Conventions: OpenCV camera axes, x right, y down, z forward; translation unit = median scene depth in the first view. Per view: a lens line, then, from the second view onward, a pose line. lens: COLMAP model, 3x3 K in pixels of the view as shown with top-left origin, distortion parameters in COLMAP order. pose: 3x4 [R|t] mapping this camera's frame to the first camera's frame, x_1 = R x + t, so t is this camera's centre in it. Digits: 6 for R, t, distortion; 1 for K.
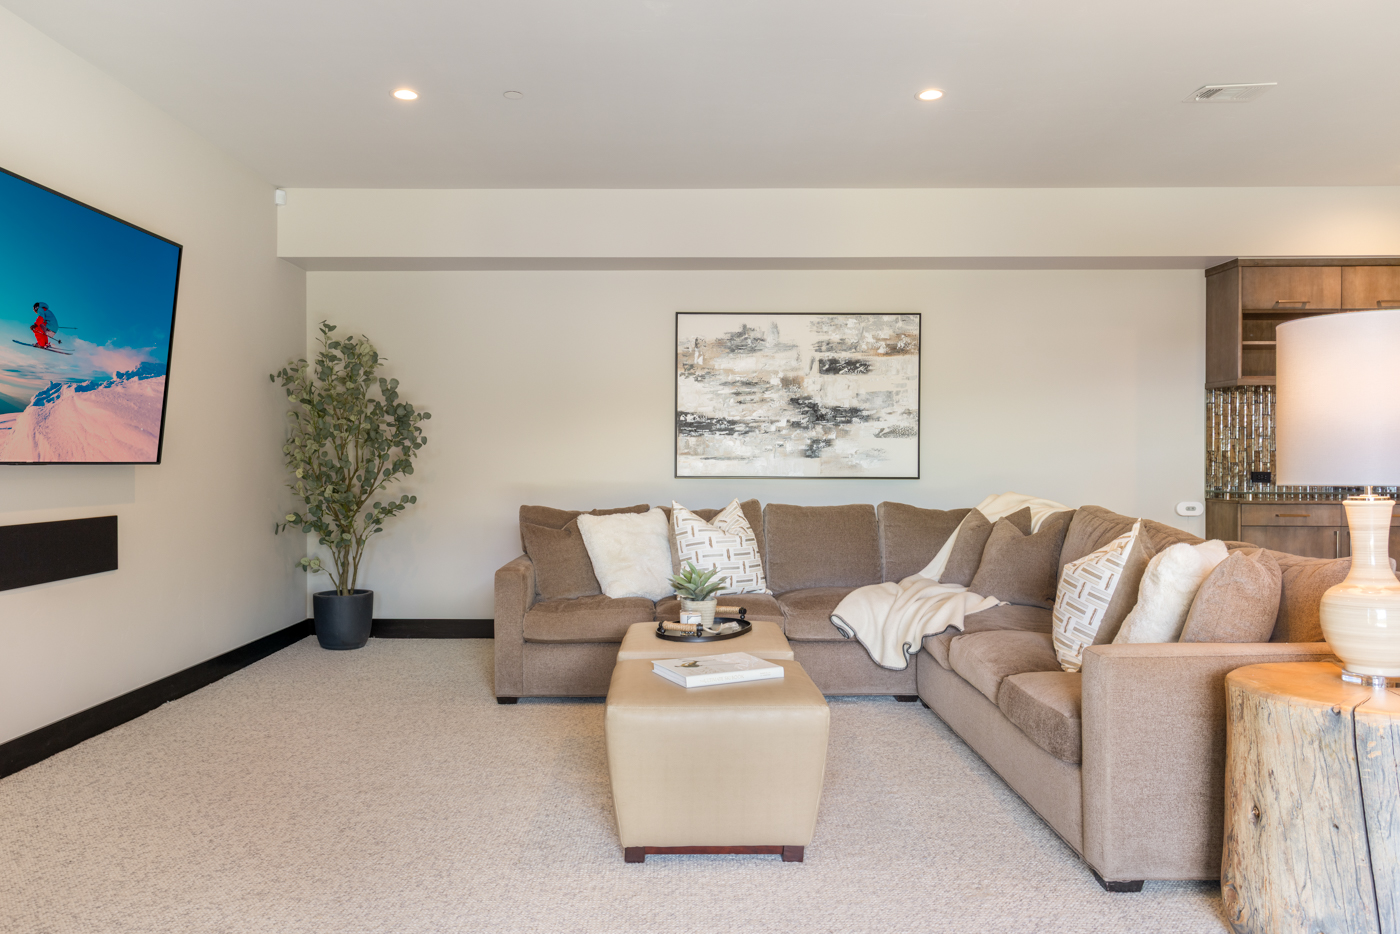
lens RADIAL K [[1002.7, 0, 689.6], [0, 1002.7, 463.0], [0, 0, 1]] dist [0.002646, 0.013337]
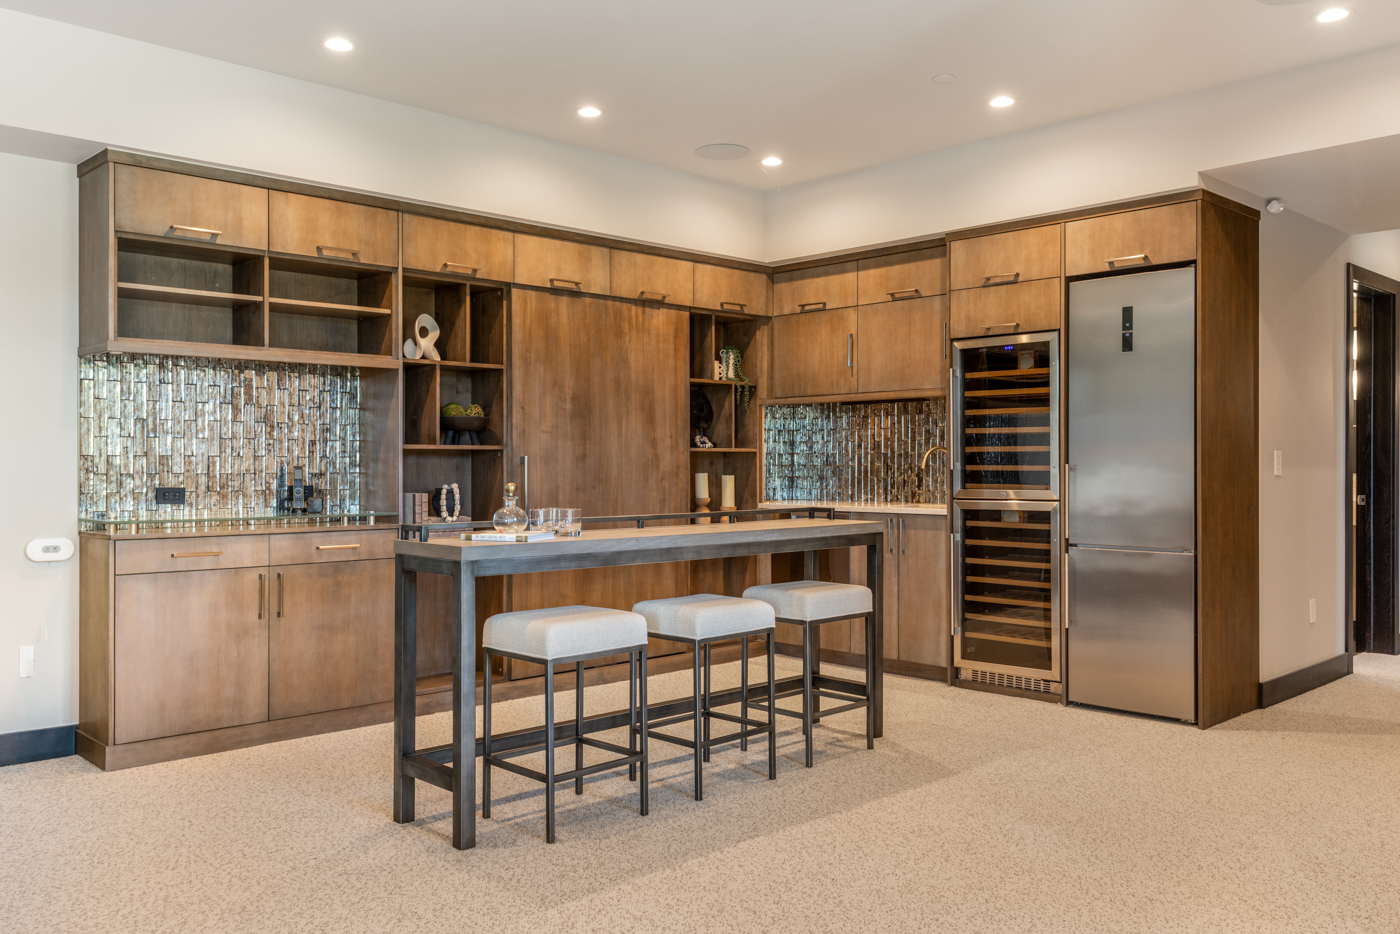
lens RADIAL K [[1143.9, 0, 695.0], [0, 1143.9, 467.0], [0, 0, 1]] dist [0.035959, -0.009484]
pose [[0.722114, -0.001793, 0.691771, 0.294407], [0.002532, 0.999997, -0.000052, -0.004048], [-0.691769, 0.001789, 0.722116, 0.215333]]
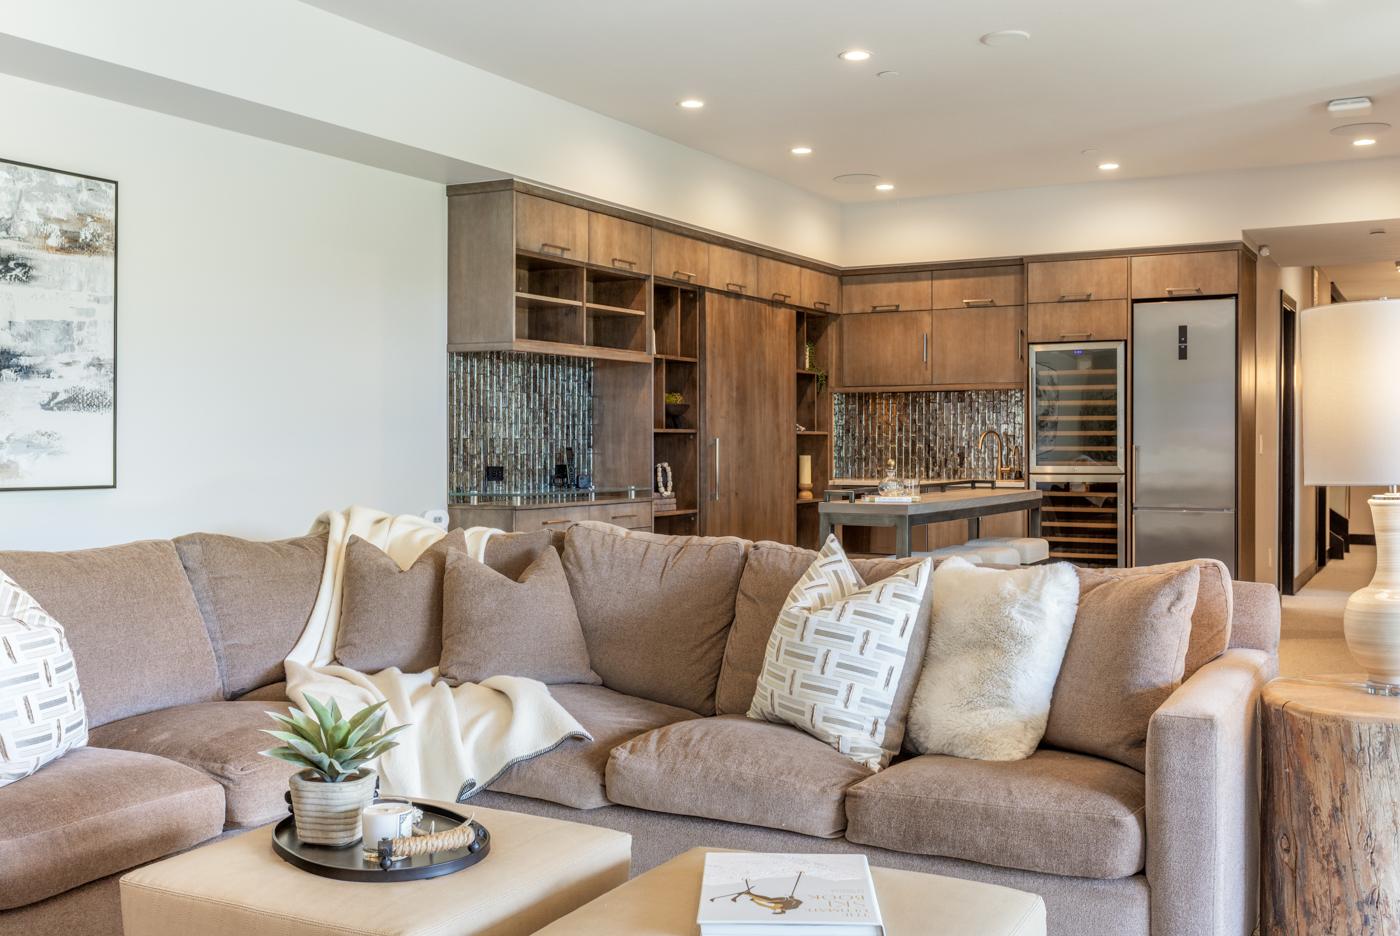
lens RADIAL K [[1431.5, 0, 698.6], [0, 1431.5, 469.3], [0, 0, 1]] dist [0.009520, 0.000000]
pose [[0.470222, -0.015192, 0.882418, -0.305641], [0.003397, 0.999876, 0.015404, -0.005245], [-0.882542, -0.004246, 0.470215, 0.360404]]
